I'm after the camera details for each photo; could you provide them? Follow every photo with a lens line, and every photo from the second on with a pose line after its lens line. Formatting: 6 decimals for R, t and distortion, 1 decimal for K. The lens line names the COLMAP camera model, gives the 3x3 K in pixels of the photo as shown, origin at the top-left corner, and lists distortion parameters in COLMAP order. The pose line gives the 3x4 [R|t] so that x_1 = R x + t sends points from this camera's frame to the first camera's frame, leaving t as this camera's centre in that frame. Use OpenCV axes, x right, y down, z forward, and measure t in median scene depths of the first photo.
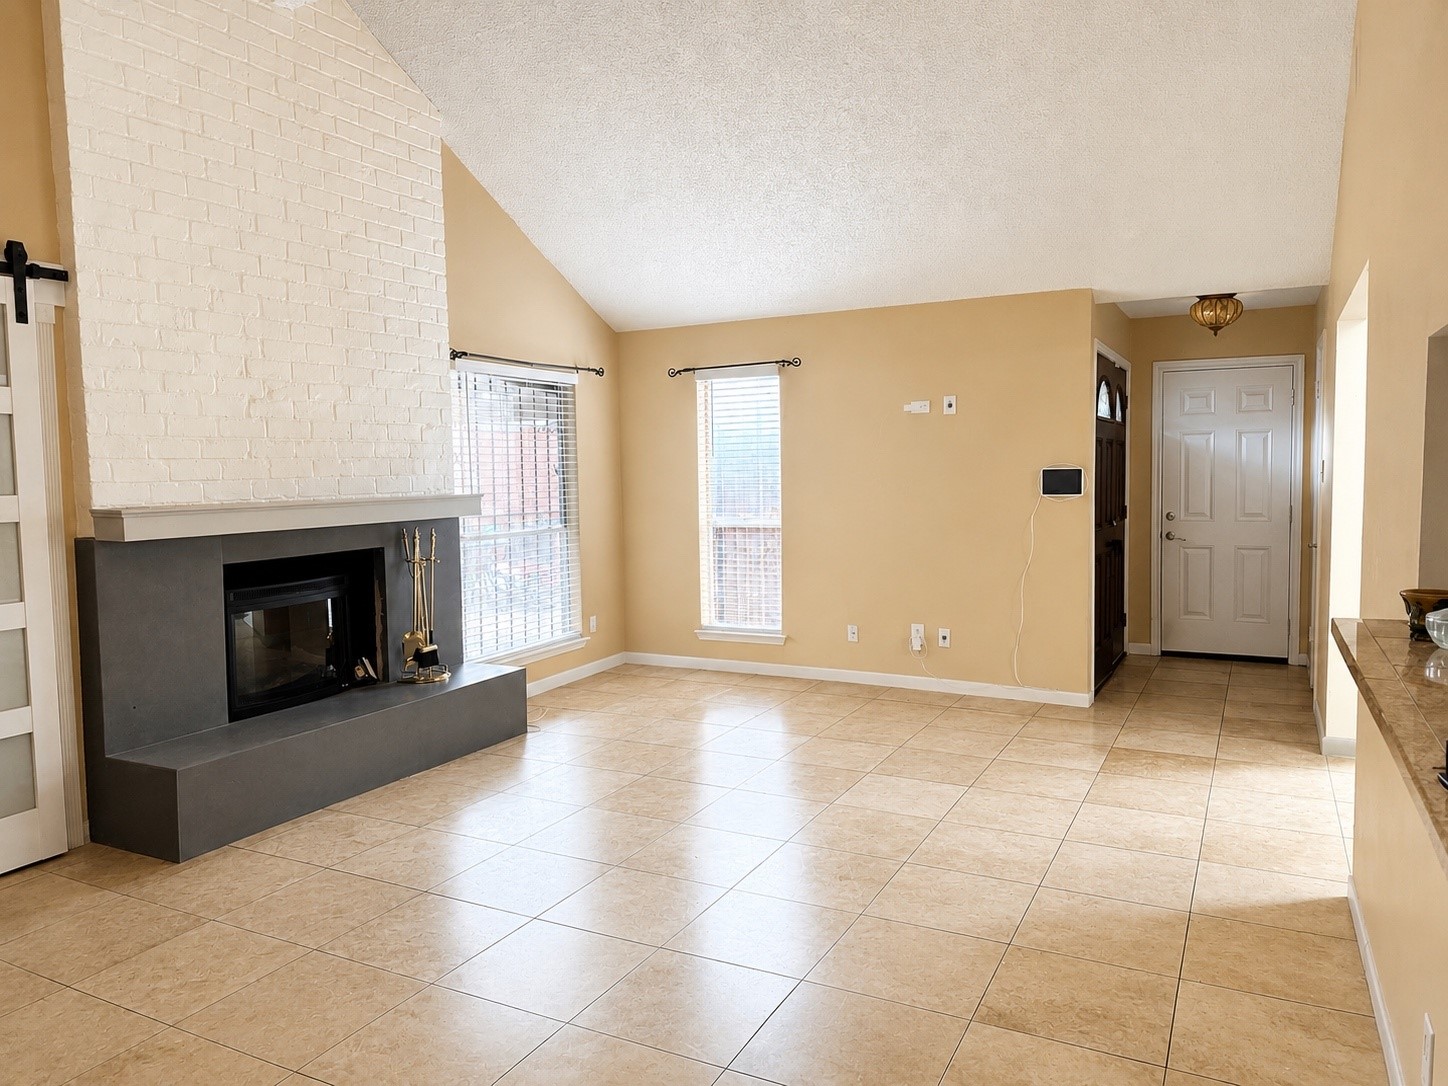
lens RADIAL K [[1020.3, 0, 724.0], [0, 1020.3, 543.0], [0, 0, 1]] dist [0.002644, 0.000368]
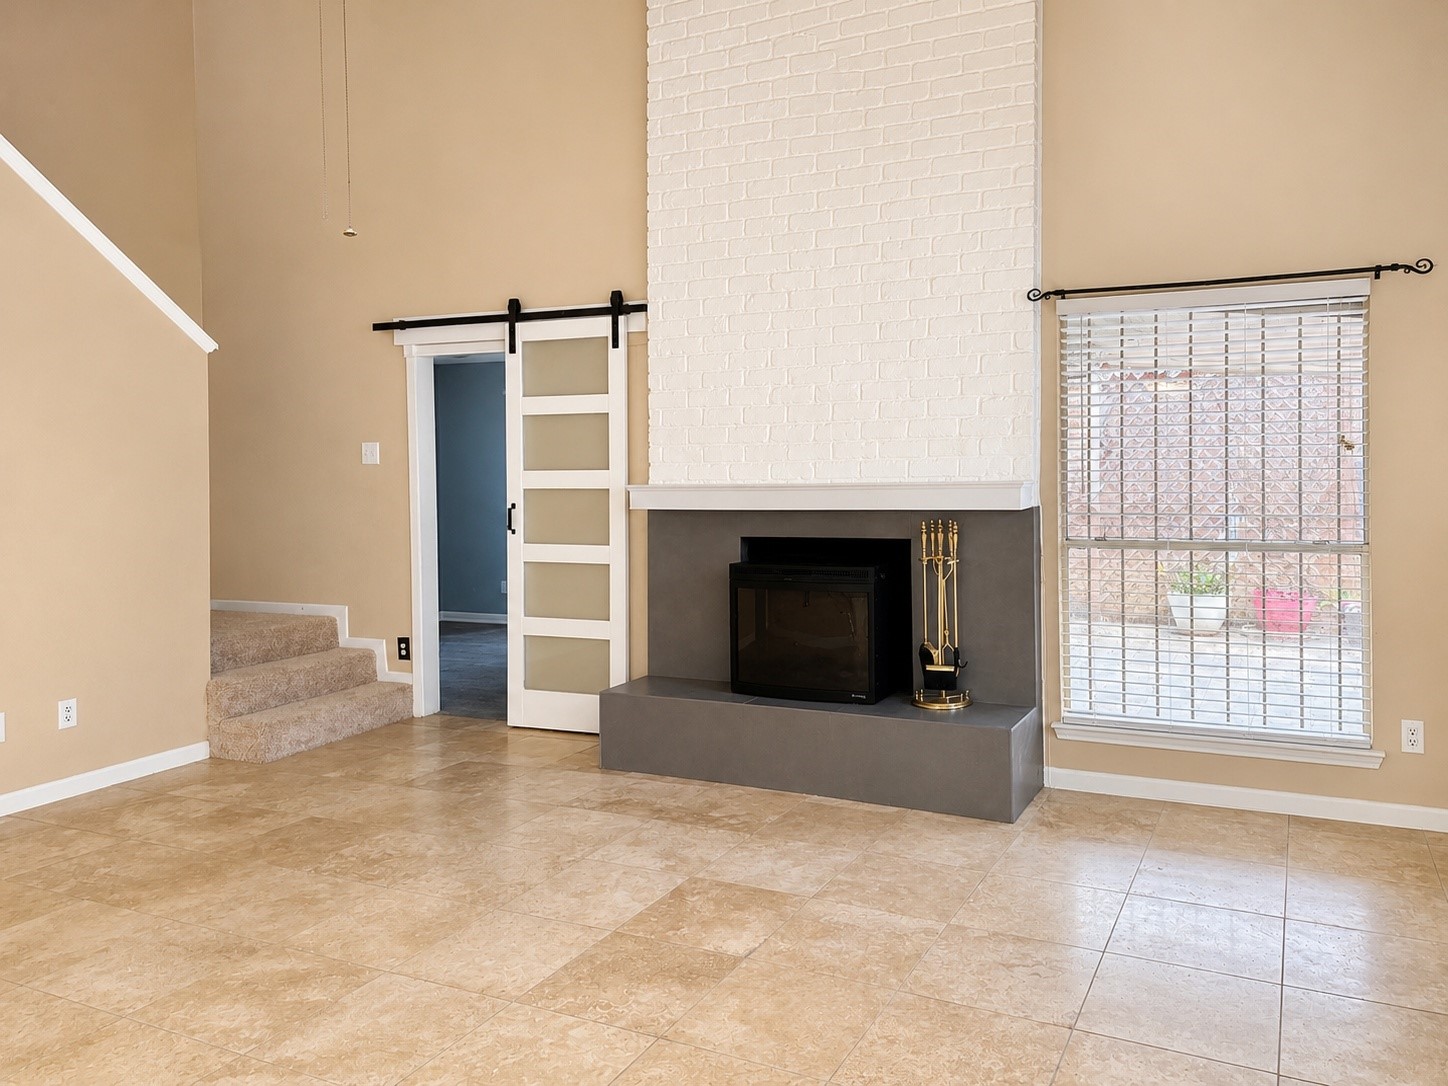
lens RADIAL K [[1020.3, 0, 724.0], [0, 1020.3, 543.0], [0, 0, 1]] dist [0.002644, 0.000368]
pose [[0.032148, 0.063736, -0.997449, 0.701673], [-0.072954, 0.995452, 0.061257, -0.045227], [0.996817, 0.070798, 0.036652, 1.079019]]
